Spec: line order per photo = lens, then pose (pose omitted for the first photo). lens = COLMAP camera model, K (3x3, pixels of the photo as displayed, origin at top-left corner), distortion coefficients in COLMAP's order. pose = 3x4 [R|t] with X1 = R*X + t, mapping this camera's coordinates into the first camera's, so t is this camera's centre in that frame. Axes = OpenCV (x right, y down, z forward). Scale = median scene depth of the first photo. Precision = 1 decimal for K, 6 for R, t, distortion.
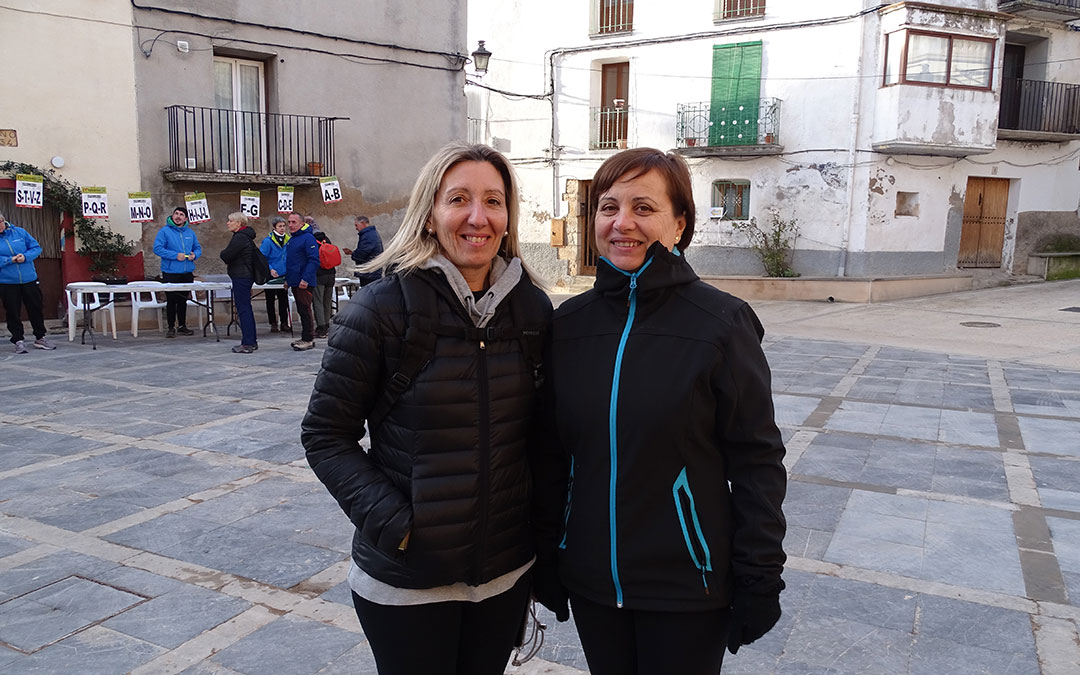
lens RADIAL K [[849.0, 0, 543.0], [0, 849.0, 342.2], [0, 0, 1]] dist [0.007158, 0.004516]
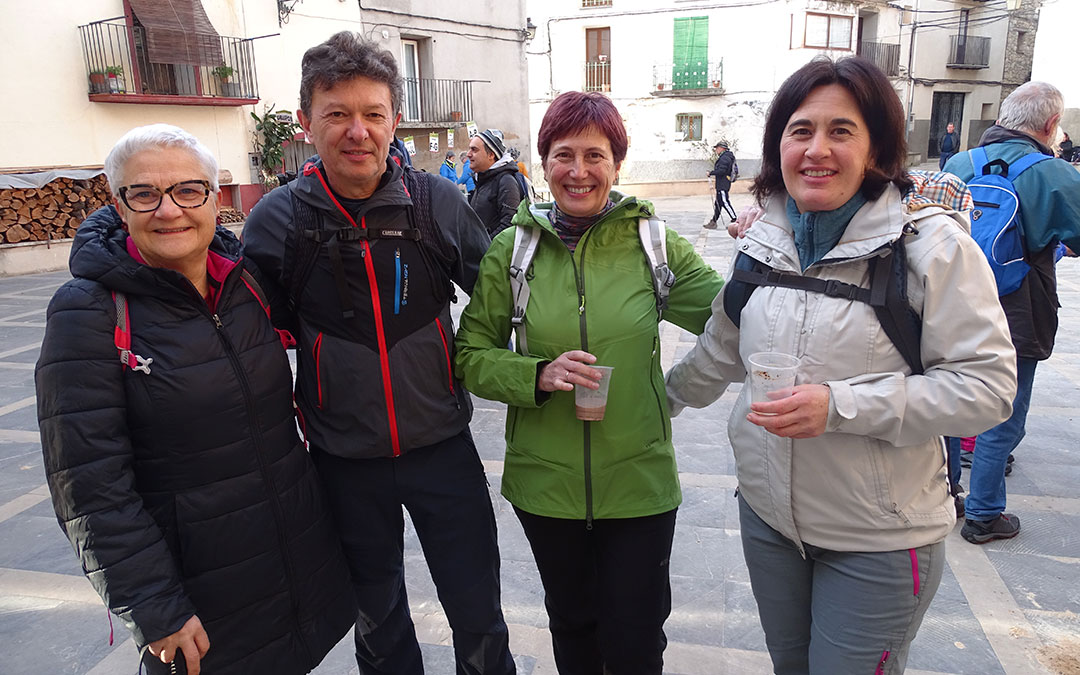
lens RADIAL K [[795.3, 0, 537.8], [0, 795.3, 333.4], [0, 0, 1]] dist [0.011888, -0.002888]
pose [[0.972820, -0.086013, 0.214997, -0.377067], [0.064673, 0.992430, 0.104404, 0.027308], [-0.222350, -0.087662, 0.971018, -0.323531]]
